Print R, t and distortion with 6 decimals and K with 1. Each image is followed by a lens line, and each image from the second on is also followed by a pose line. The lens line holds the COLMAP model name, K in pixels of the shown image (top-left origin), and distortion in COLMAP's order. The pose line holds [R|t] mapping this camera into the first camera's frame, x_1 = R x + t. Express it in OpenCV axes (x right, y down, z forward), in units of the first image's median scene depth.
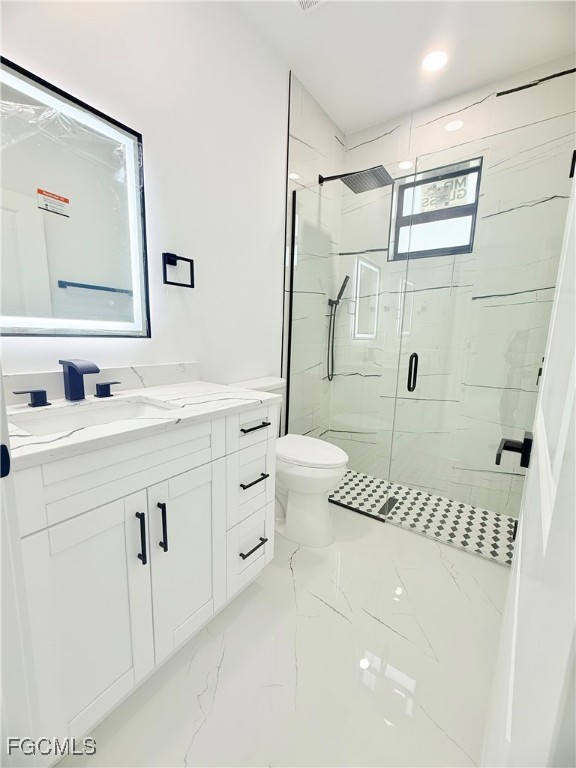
lens RADIAL K [[306.8, 0, 289.2], [0, 306.8, 384.3], [0, 0, 1]] dist [0.000301, 0.000818]
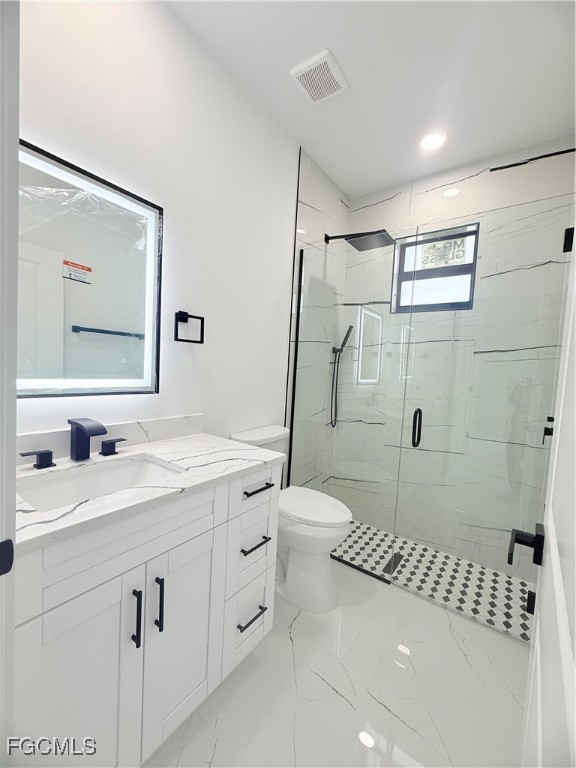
lens RADIAL K [[306.8, 0, 288.9], [0, 306.8, 386.0], [0, 0, 1]] dist [0.000301, 0.000818]
pose [[0.999679, 0.023769, -0.008810, -0.006858], [-0.024525, 0.994792, -0.098936, -0.052244], [0.006412, 0.099120, 0.995055, -0.007564]]
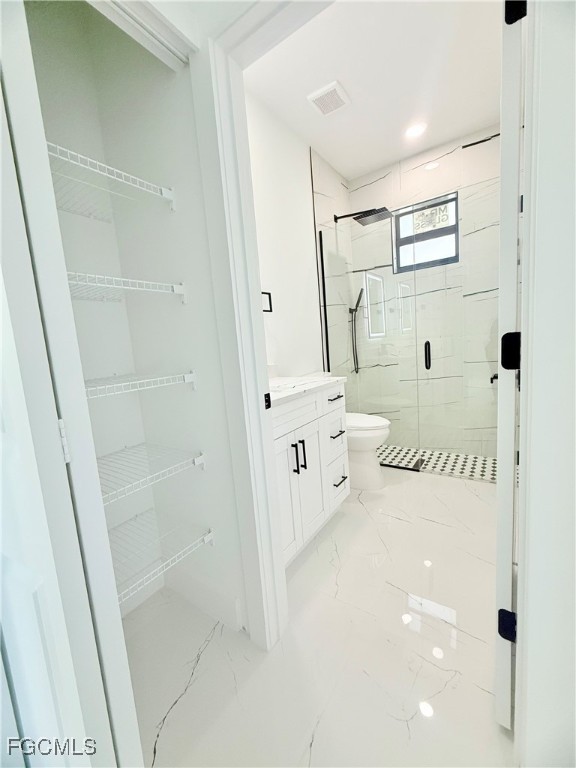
lens RADIAL K [[306.8, 0, 289.3], [0, 306.8, 384.7], [0, 0, 1]] dist [0.000301, 0.000818]
pose [[0.993813, -0.110869, 0.006670, -0.187198], [0.111021, 0.993362, -0.030121, 0.051582], [-0.003286, 0.030675, 0.999524, -0.287525]]
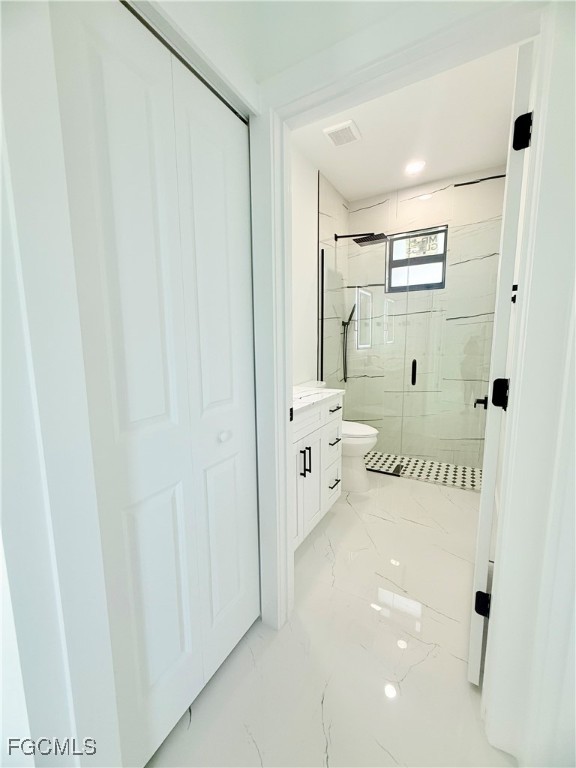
lens RADIAL K [[306.8, 0, 288.1], [0, 306.8, 385.2], [0, 0, 1]] dist [0.000301, 0.000818]
pose [[0.995129, -0.053732, 0.082653, -0.276162], [0.055302, 0.998328, -0.016827, 0.012034], [-0.081611, 0.021316, 0.996436, -0.365086]]
